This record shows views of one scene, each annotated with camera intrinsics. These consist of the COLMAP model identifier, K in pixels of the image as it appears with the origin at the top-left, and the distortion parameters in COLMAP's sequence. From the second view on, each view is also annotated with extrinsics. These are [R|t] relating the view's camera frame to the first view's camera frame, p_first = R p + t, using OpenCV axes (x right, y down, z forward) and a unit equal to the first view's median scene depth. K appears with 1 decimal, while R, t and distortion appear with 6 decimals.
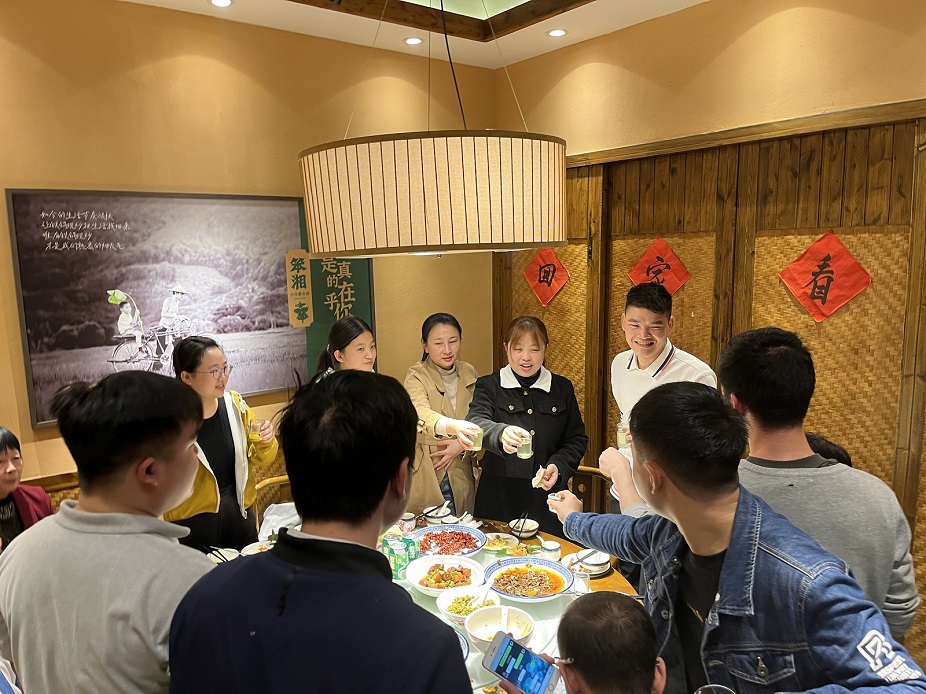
lens RADIAL K [[689.5, 0, 458.0], [0, 689.5, 345.8], [0, 0, 1]] dist [0.091394, -0.122301]
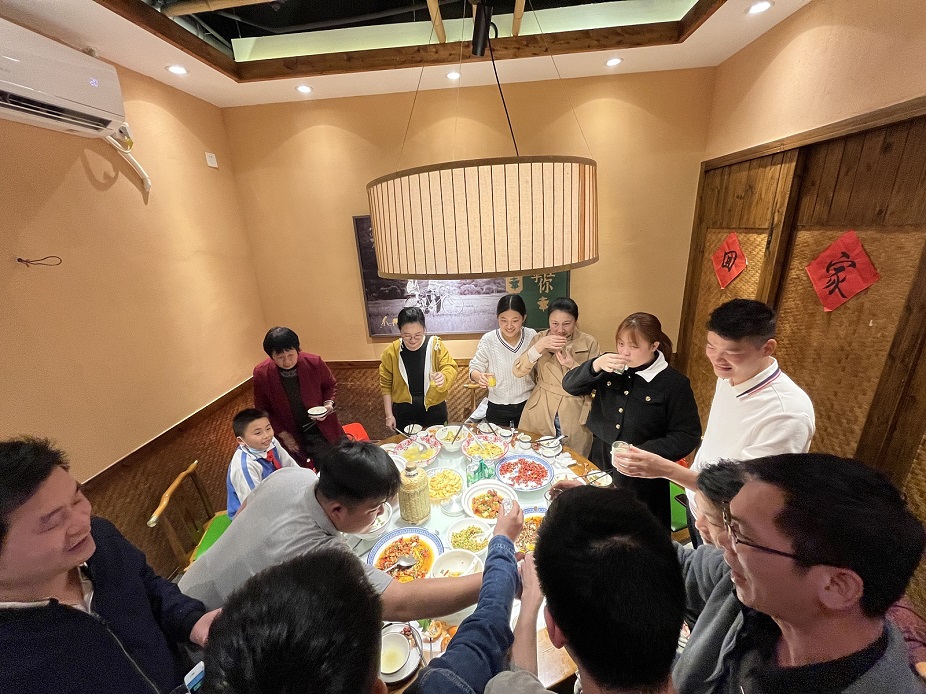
lens RADIAL K [[357.0, 0, 462.2], [0, 357.0, 351.8], [0, 0, 1]] dist [-0.018835, -0.000138]
pose [[0.771785, 0.183488, -0.608834, 0.221434], [-0.055107, 0.973161, 0.223431, -0.082198], [0.633491, -0.138890, 0.761183, 0.352107]]
